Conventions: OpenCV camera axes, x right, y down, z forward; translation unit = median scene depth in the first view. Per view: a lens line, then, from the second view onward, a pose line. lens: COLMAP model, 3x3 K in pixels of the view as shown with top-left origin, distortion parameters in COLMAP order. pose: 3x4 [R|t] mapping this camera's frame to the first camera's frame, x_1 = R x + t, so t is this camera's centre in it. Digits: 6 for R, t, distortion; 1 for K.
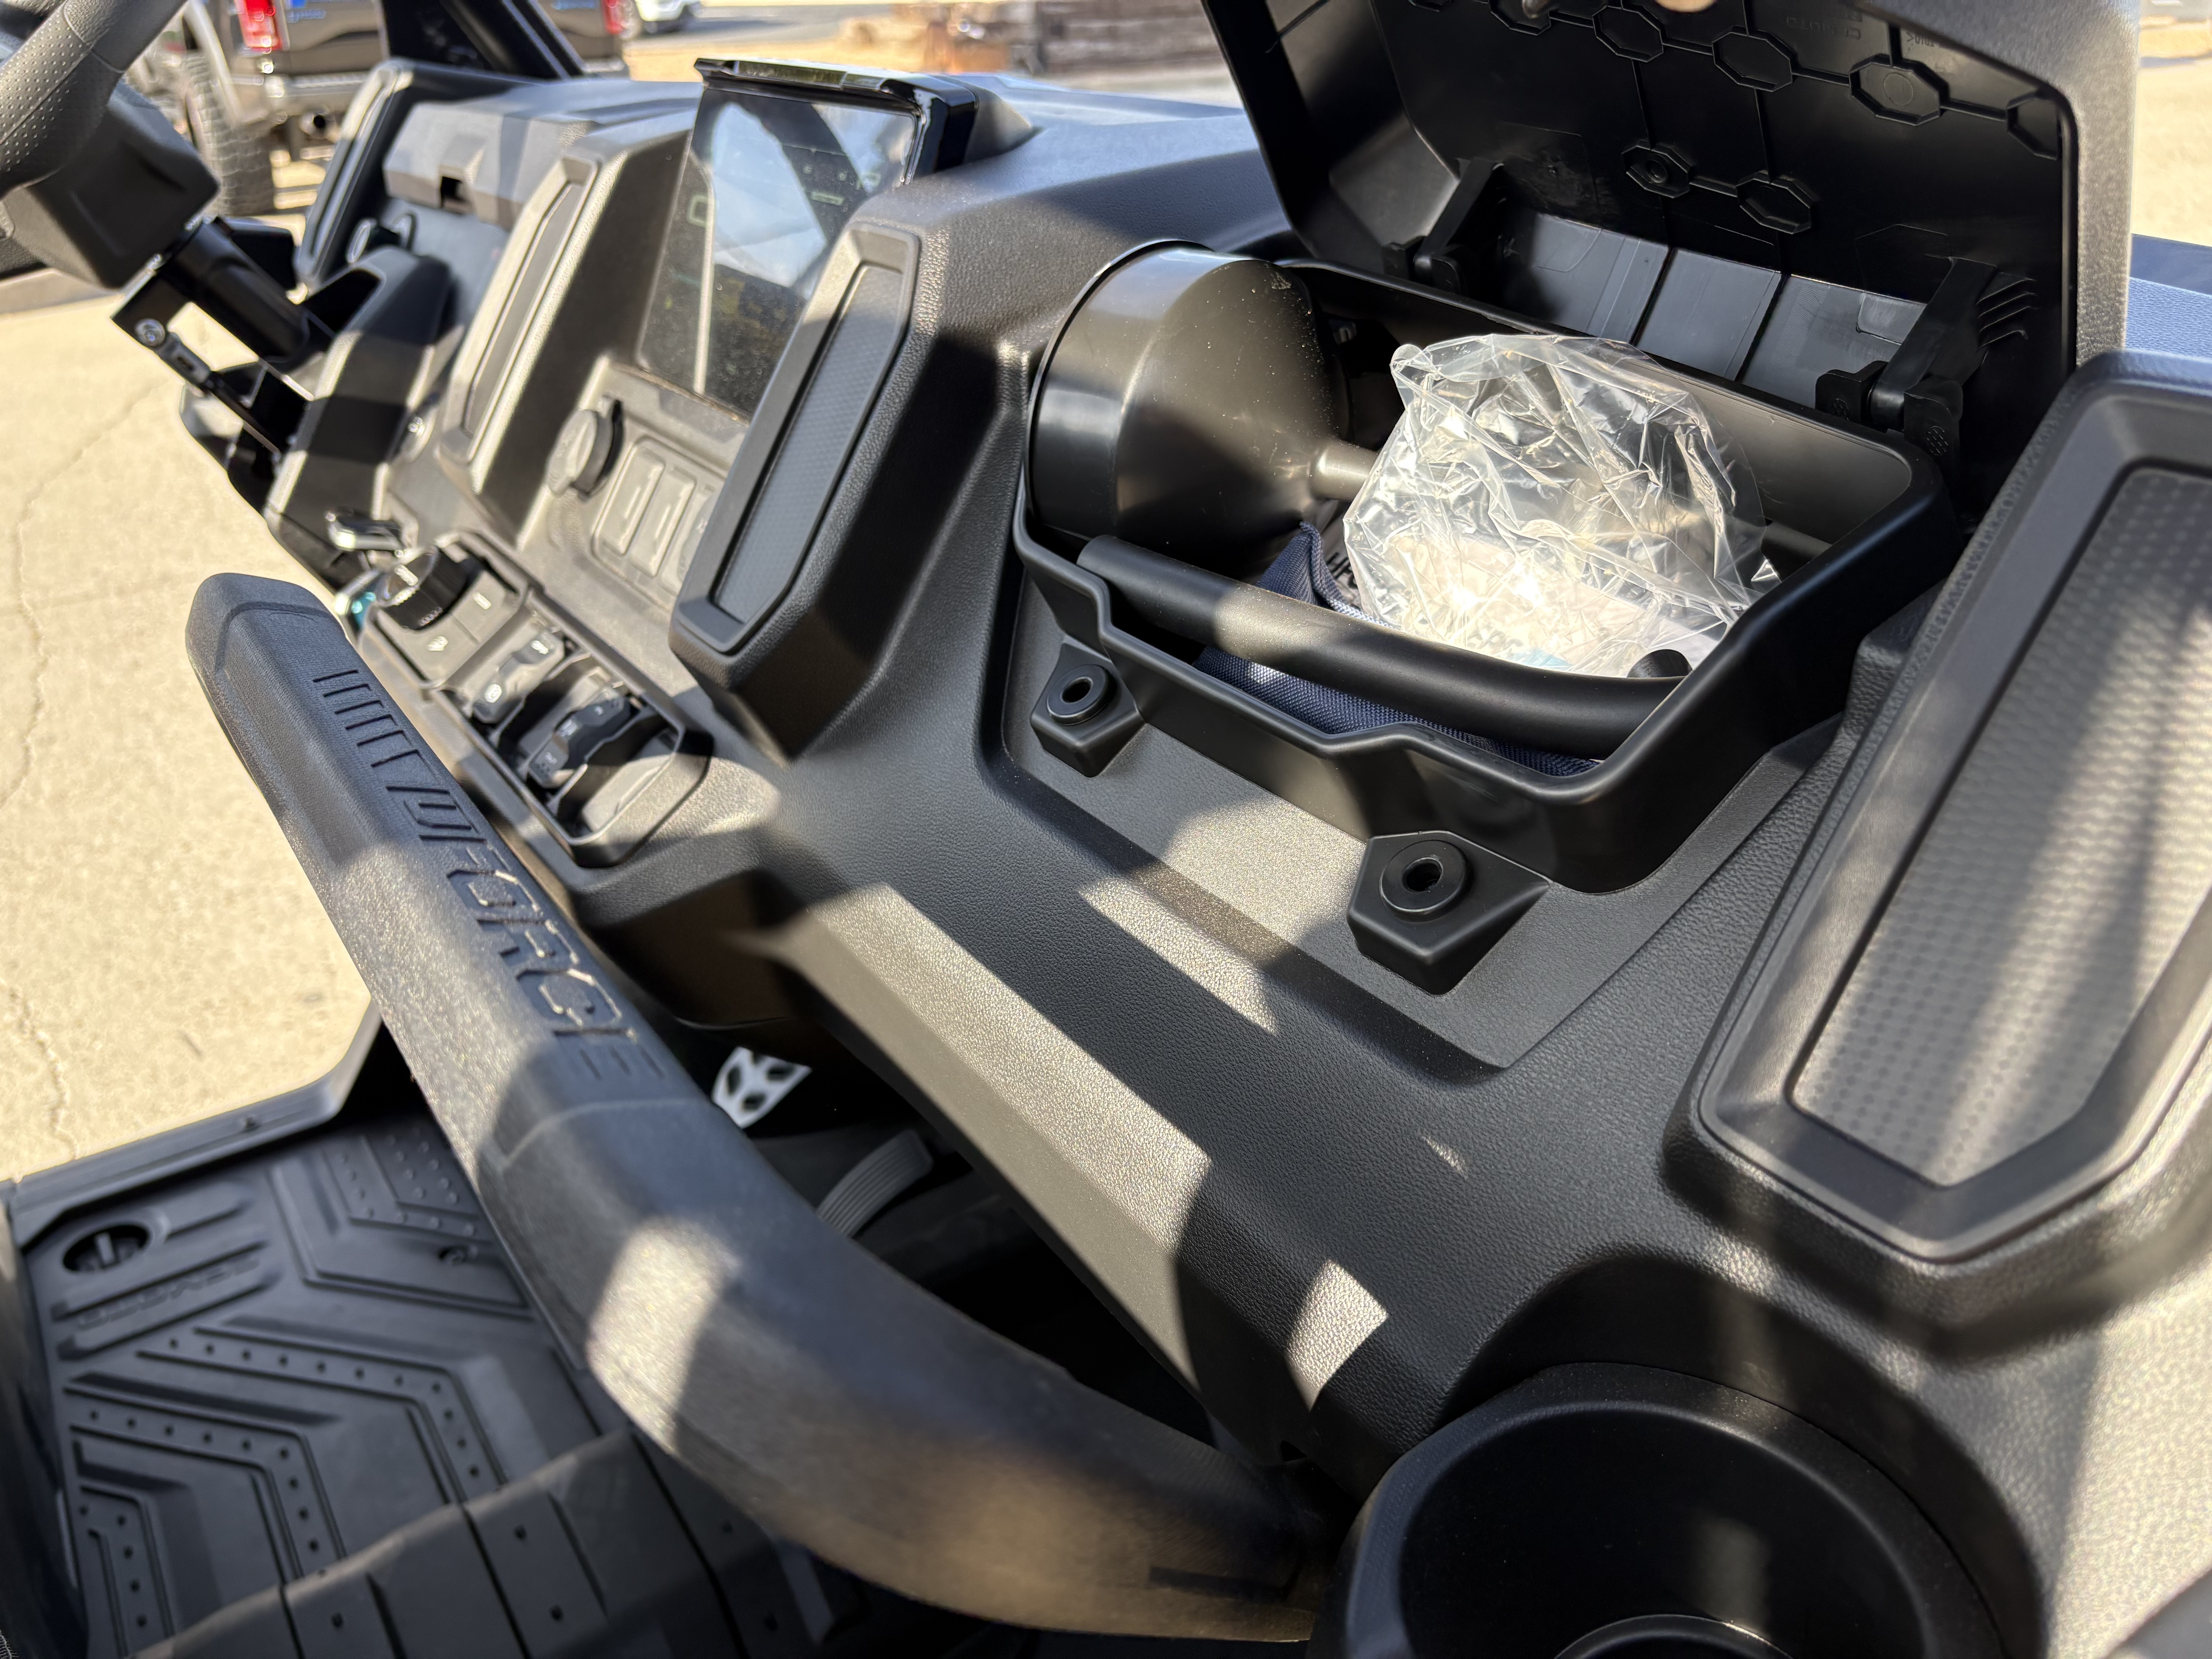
lens RADIAL K [[1657.6, 0, 1184.5], [0, 1657.6, 807.2], [0, 0, 1]] dist [-0.108634, 0.174271]
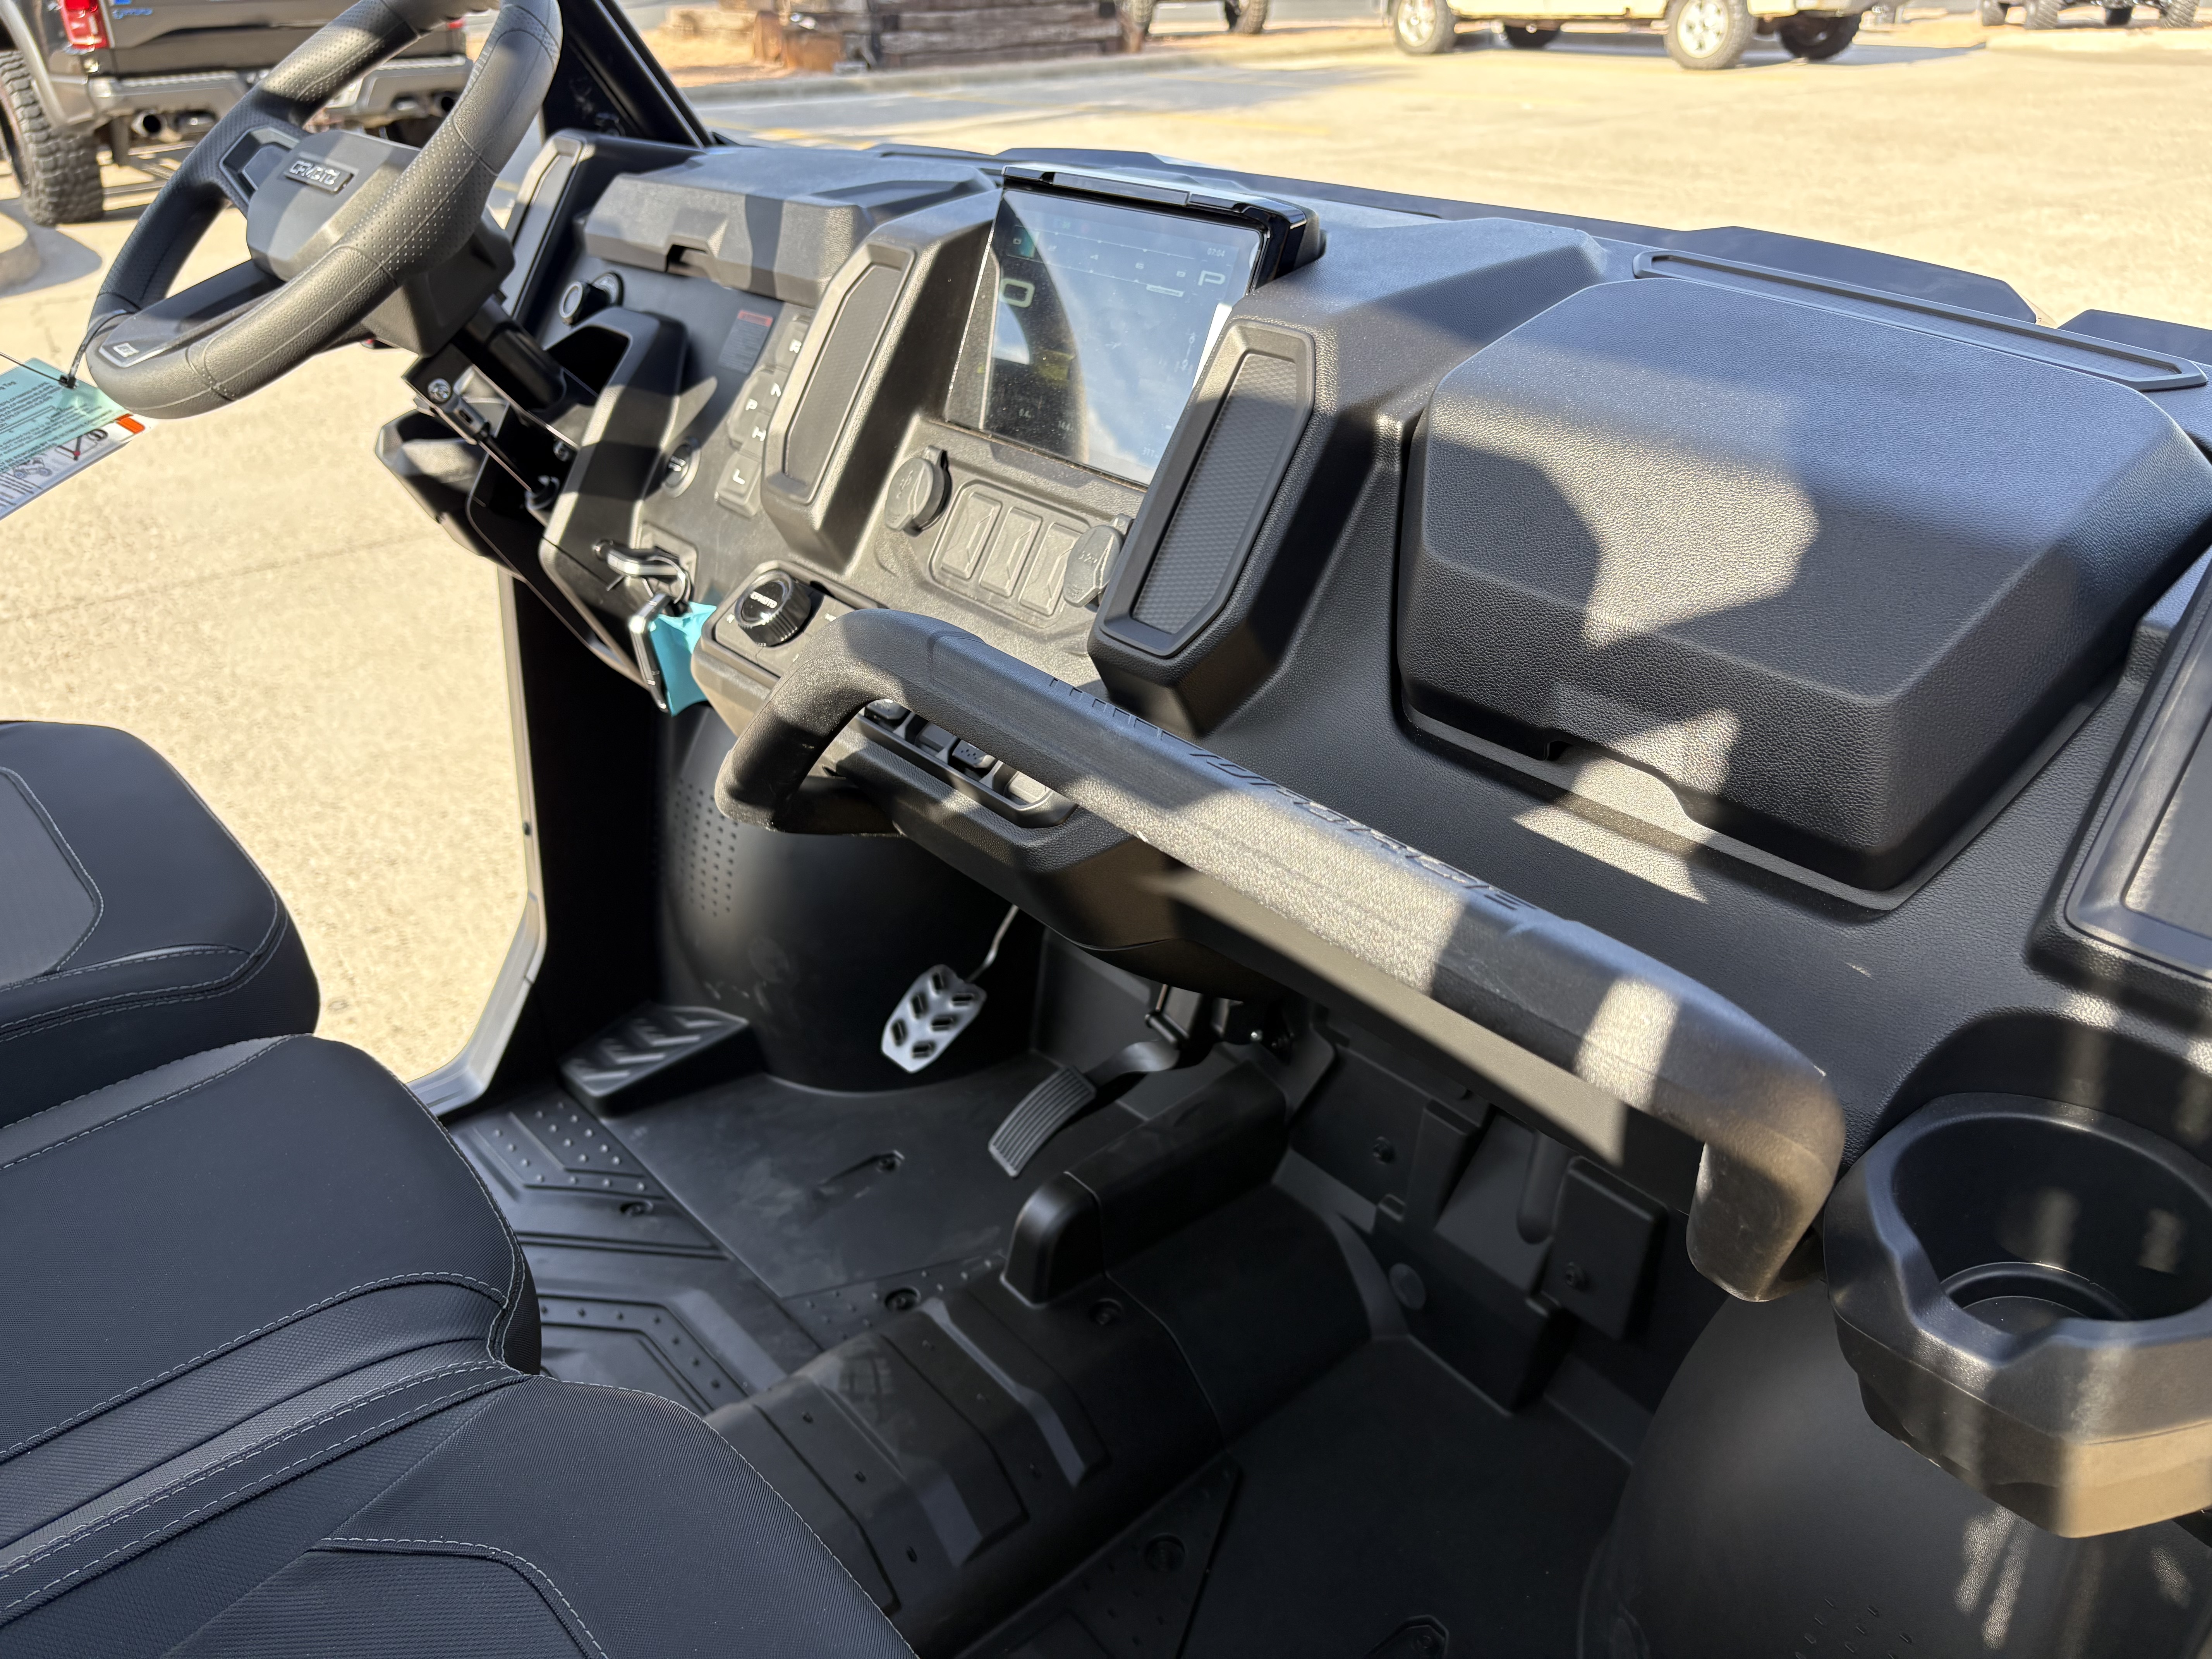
lens RADIAL K [[1672.3, 0, 1110.0], [0, 1672.3, 829.9], [0, 0, 1]] dist [0.027414, -0.005620]
pose [[0.994713, -0.043921, 0.092830, -0.287639], [0.042204, 0.998901, 0.020386, 0.010436], [-0.093624, -0.016360, 0.995473, -0.210089]]
